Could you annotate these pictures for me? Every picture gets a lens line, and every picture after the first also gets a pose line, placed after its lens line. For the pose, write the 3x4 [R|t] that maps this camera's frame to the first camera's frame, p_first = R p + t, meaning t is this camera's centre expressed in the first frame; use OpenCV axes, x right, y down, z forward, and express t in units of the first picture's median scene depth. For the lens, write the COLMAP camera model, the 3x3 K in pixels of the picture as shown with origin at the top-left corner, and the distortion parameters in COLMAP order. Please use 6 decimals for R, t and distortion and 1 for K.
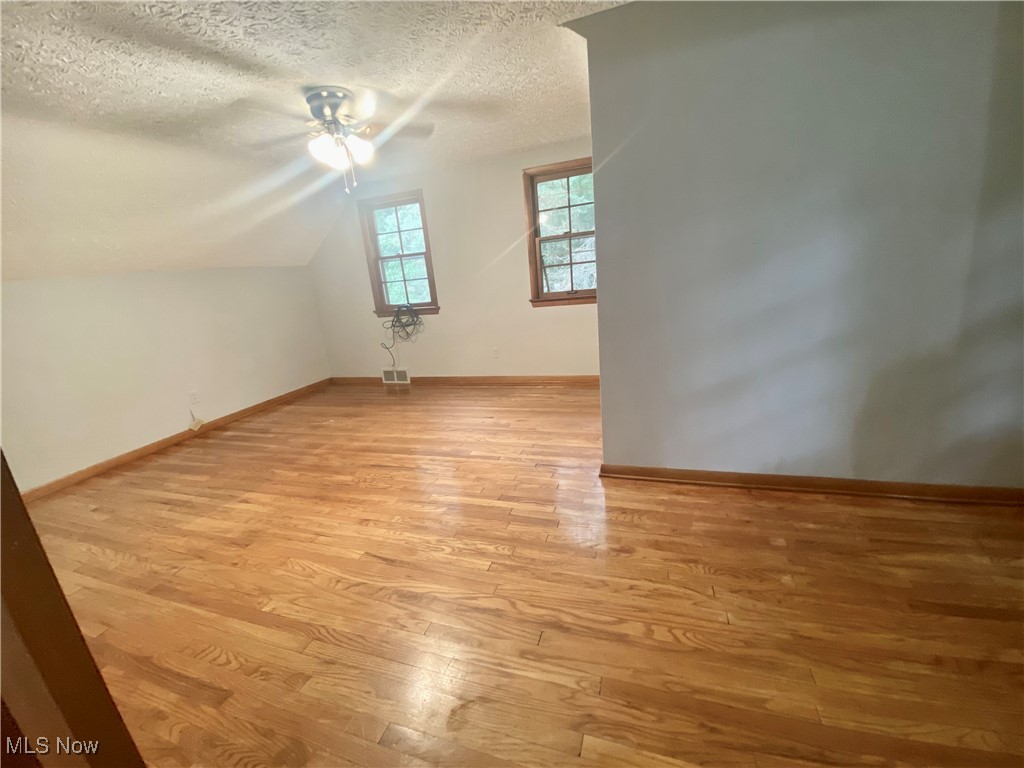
lens RADIAL K [[417.7, 0, 505.4], [0, 417.7, 382.9], [0, 0, 1]] dist [0.001874, -0.000215]
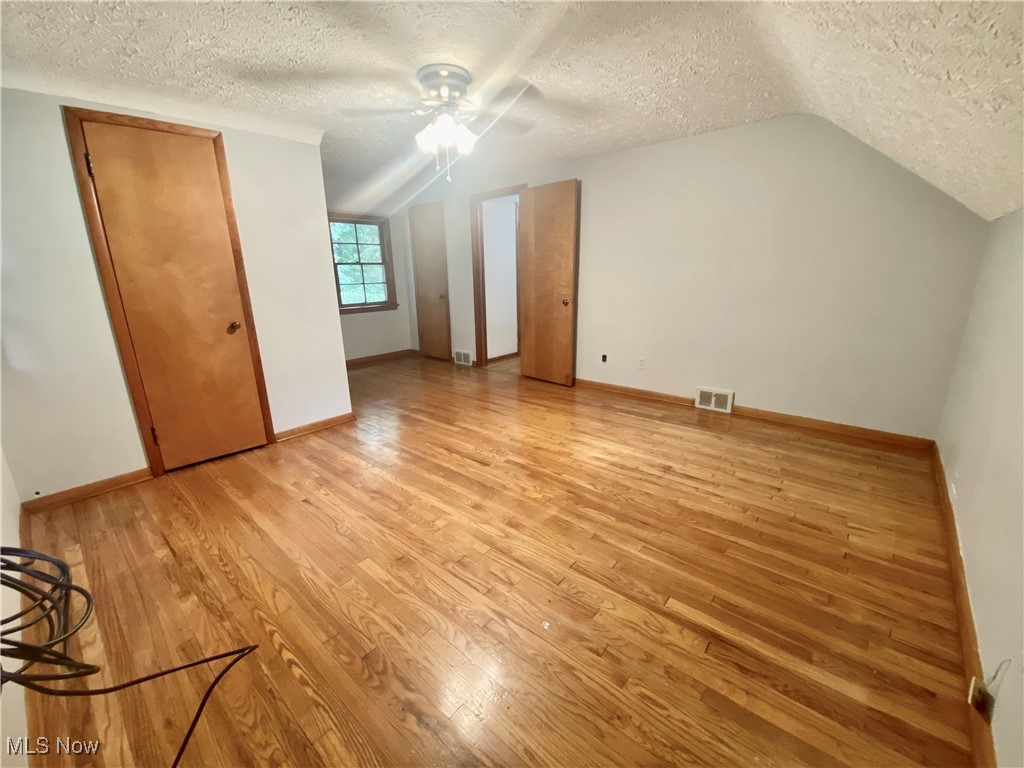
lens RADIAL K [[417.7, 0, 505.4], [0, 417.7, 382.9], [0, 0, 1]] dist [0.001874, -0.000215]
pose [[-0.917719, 0.018756, 0.396787, -0.759521], [0.211272, 0.868932, 0.447572, -0.396643], [-0.336386, 0.494575, -0.801399, 1.697642]]
